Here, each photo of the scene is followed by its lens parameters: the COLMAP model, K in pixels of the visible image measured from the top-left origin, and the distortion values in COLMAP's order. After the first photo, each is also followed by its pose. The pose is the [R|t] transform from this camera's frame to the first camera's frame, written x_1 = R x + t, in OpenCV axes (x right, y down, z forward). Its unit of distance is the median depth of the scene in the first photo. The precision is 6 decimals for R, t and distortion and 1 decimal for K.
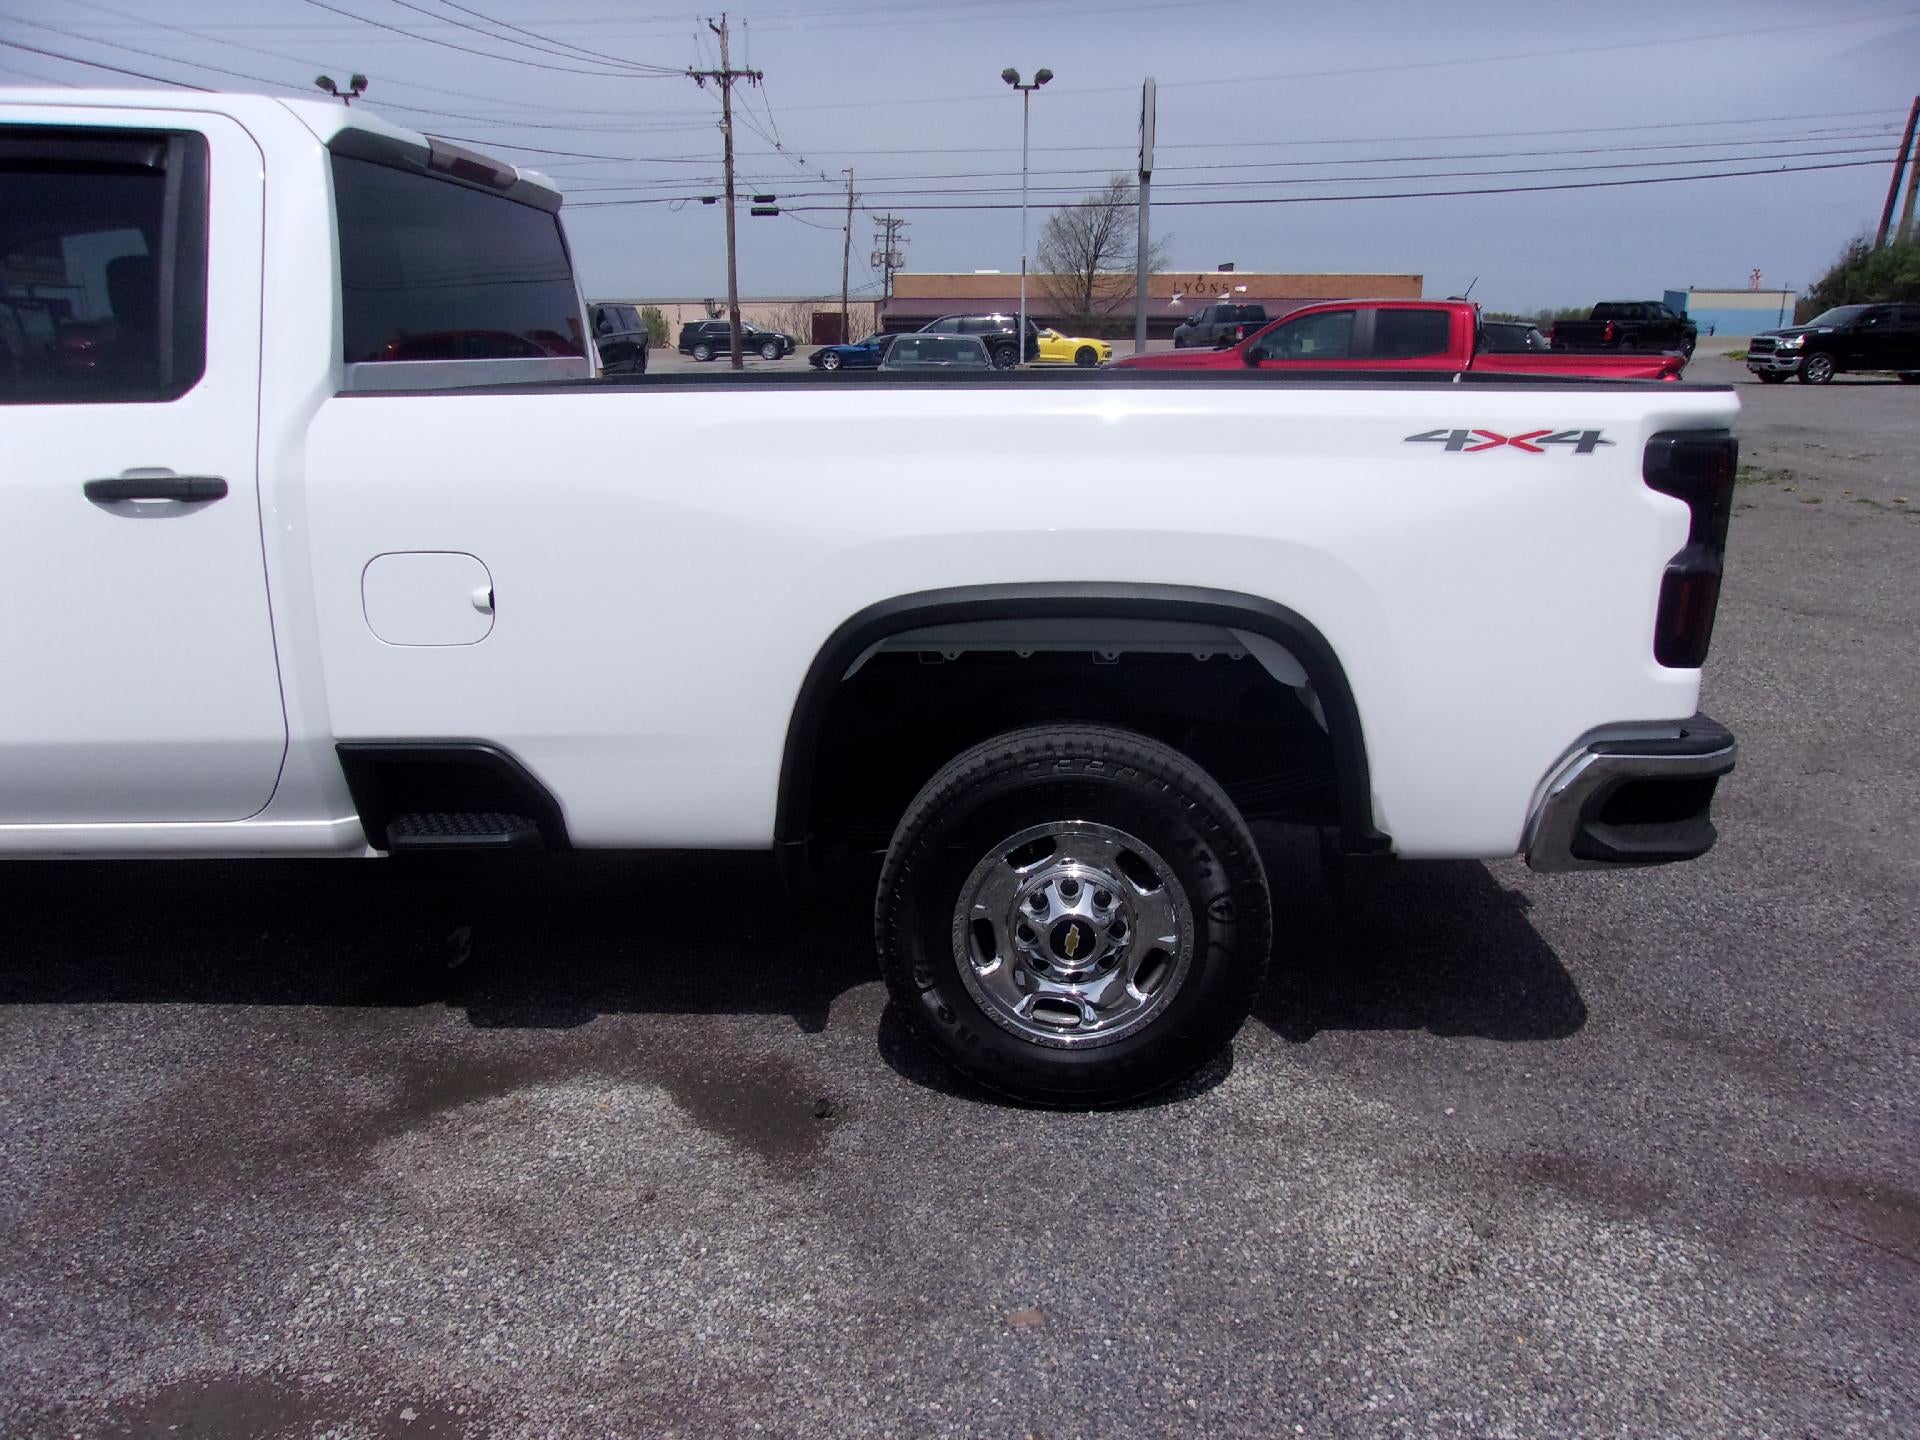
lens RADIAL K [[1580.3, 0, 975.6], [0, 1580.3, 722.2], [0, 0, 1]] dist [-0.069777, 0.163012]
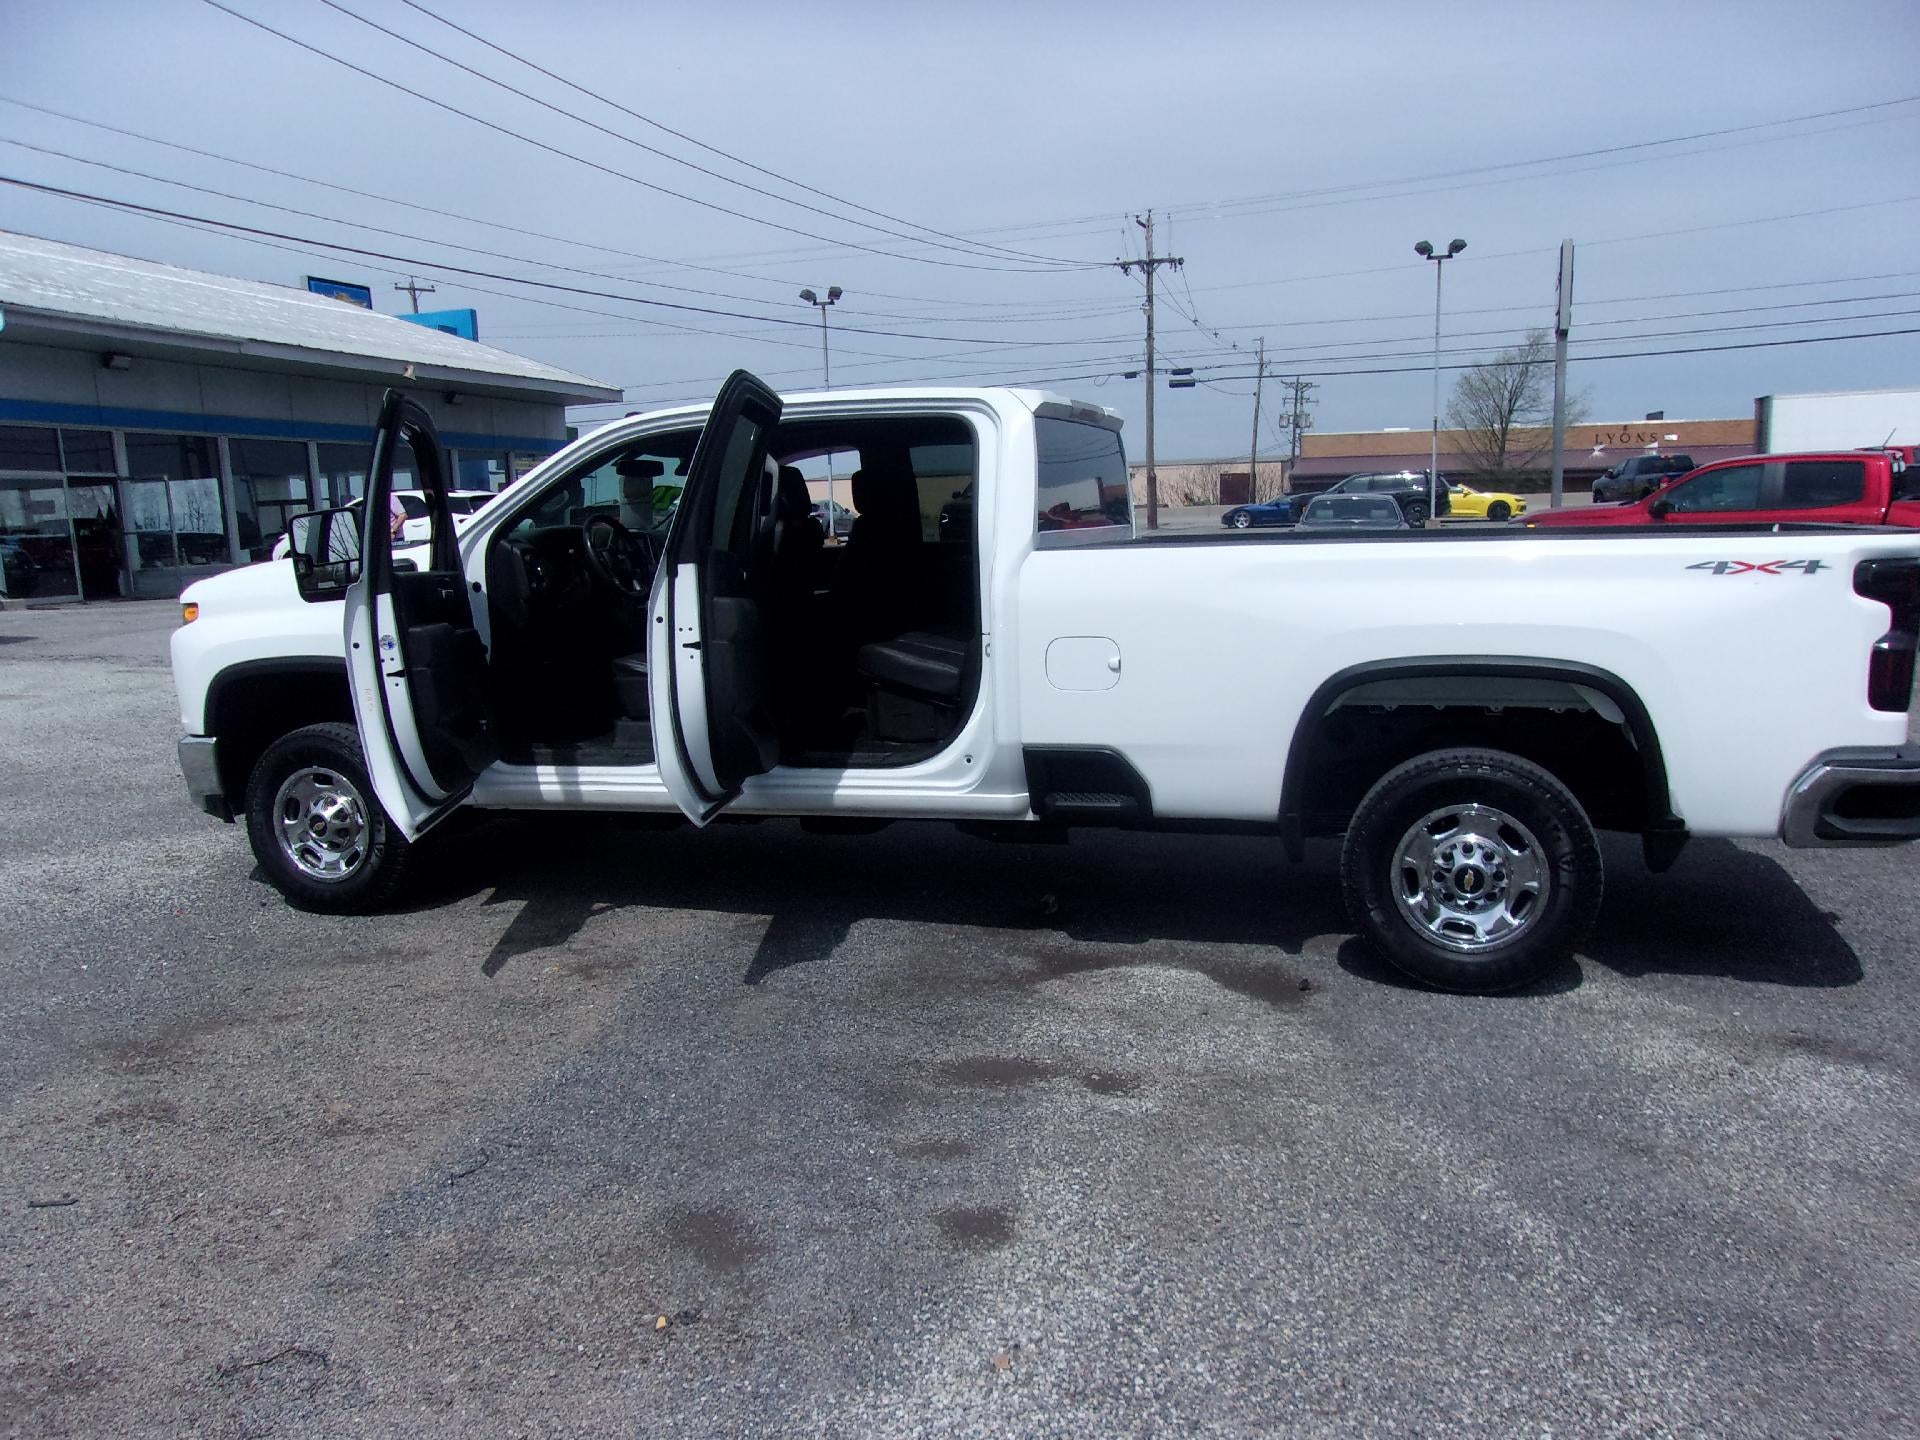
lens RADIAL K [[1580.2, 0, 922.8], [0, 1580.2, 697.4], [0, 0, 1]] dist [-0.059451, 0.111689]
pose [[0.960191, 0.011986, -0.279088, -0.025371], [-0.043578, 0.993274, -0.107270, 0.134699], [0.275925, 0.115162, 0.954255, -0.623751]]
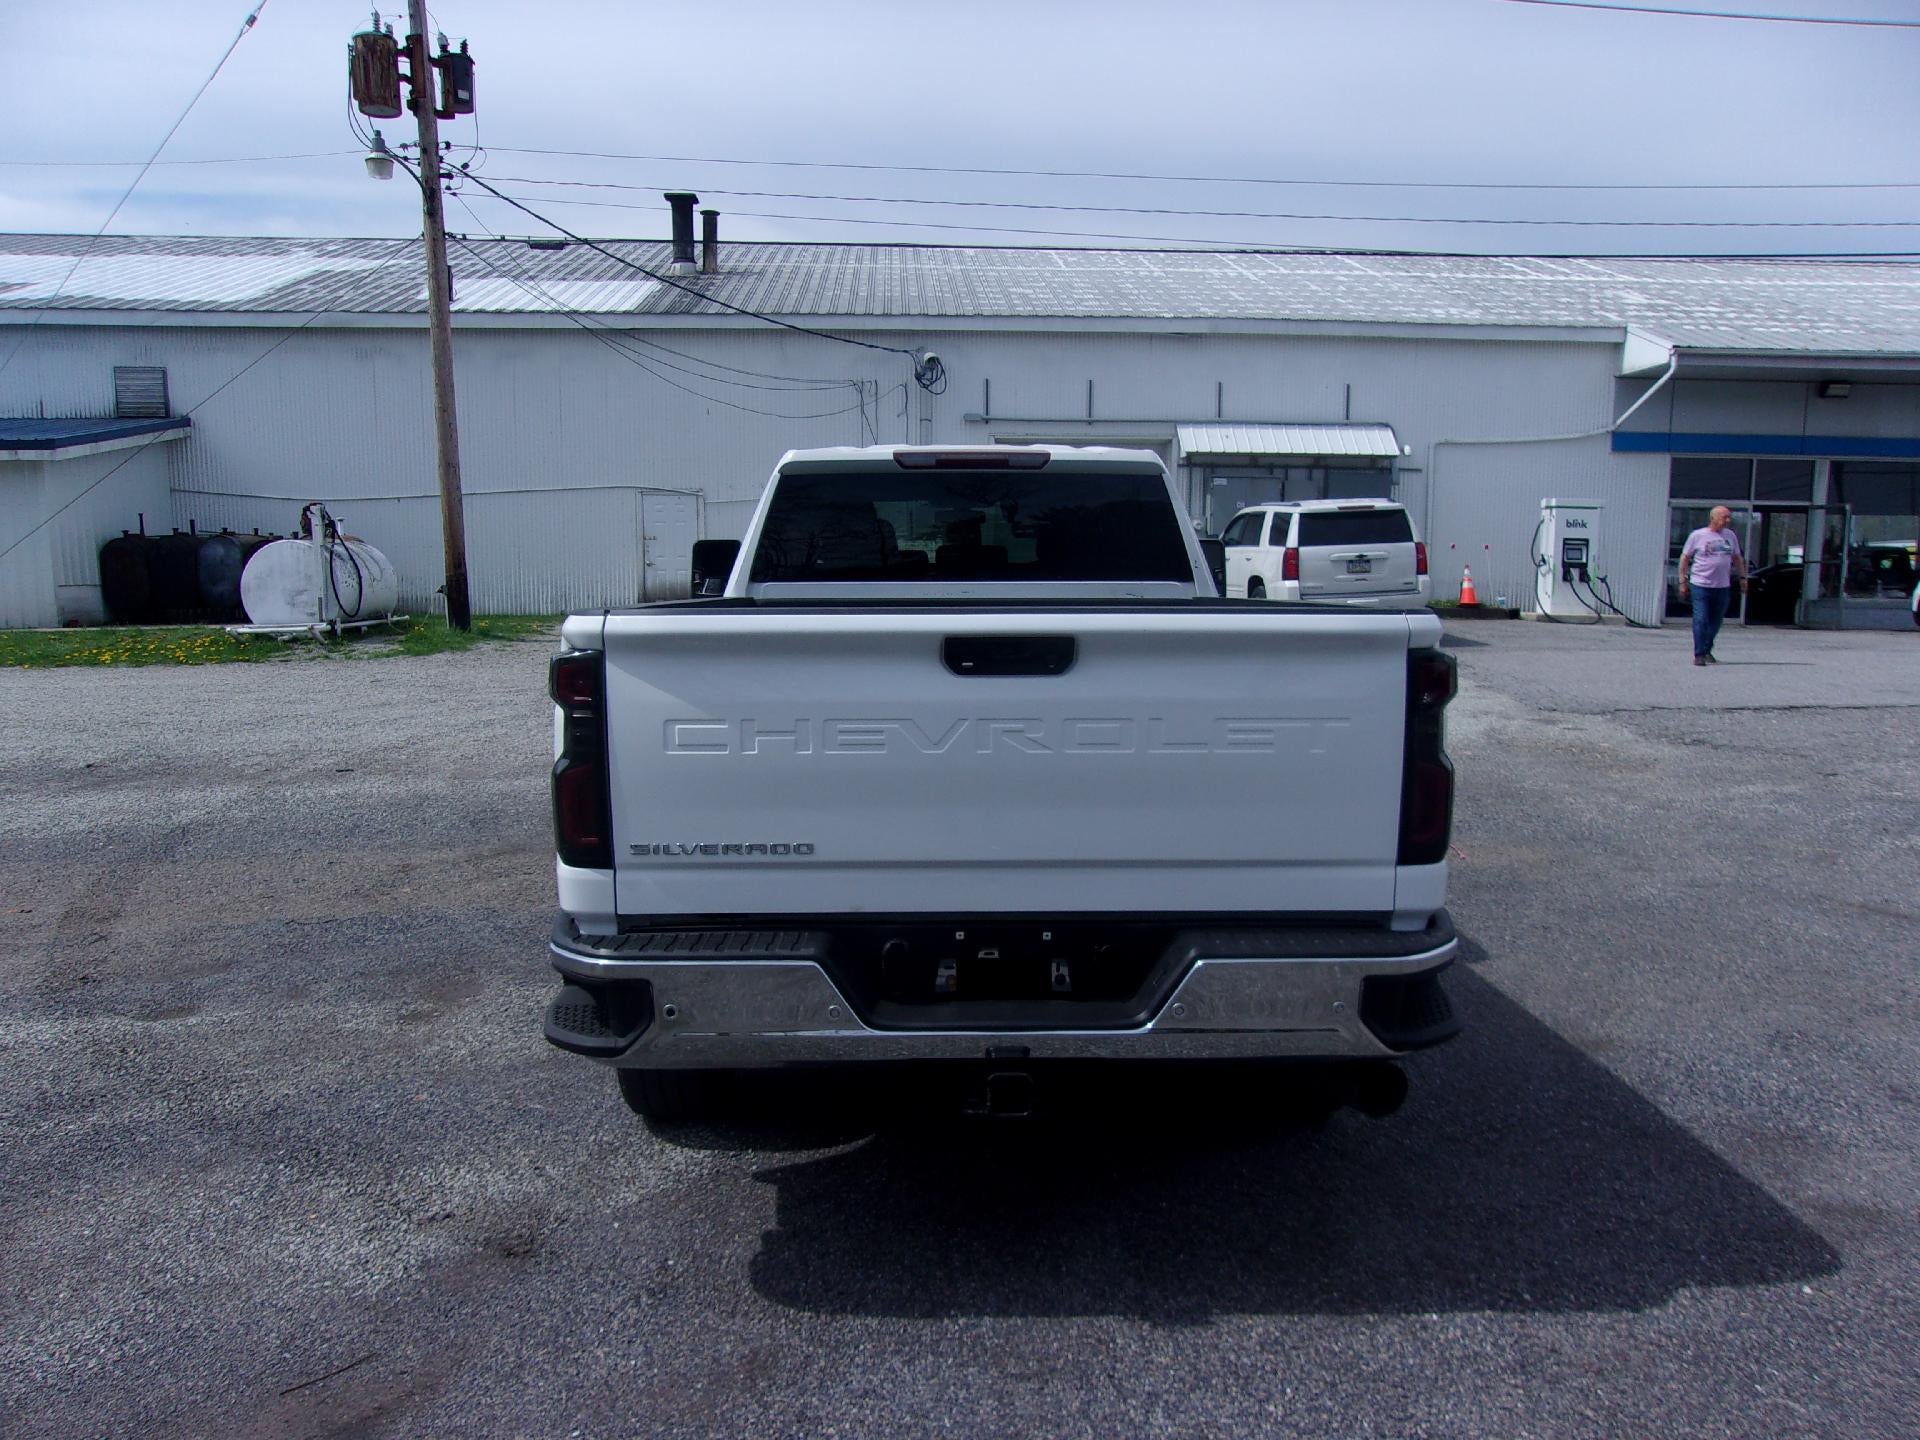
lens RADIAL K [[1581.0, 0, 964.9], [0, 1581.0, 730.9], [0, 0, 1]] dist [-0.041878, 0.131776]
pose [[0.075558, 0.114370, -0.990561, 1.339160], [-0.251078, 0.963575, 0.092102, -0.254735], [0.965013, 0.241749, 0.101522, 0.979796]]
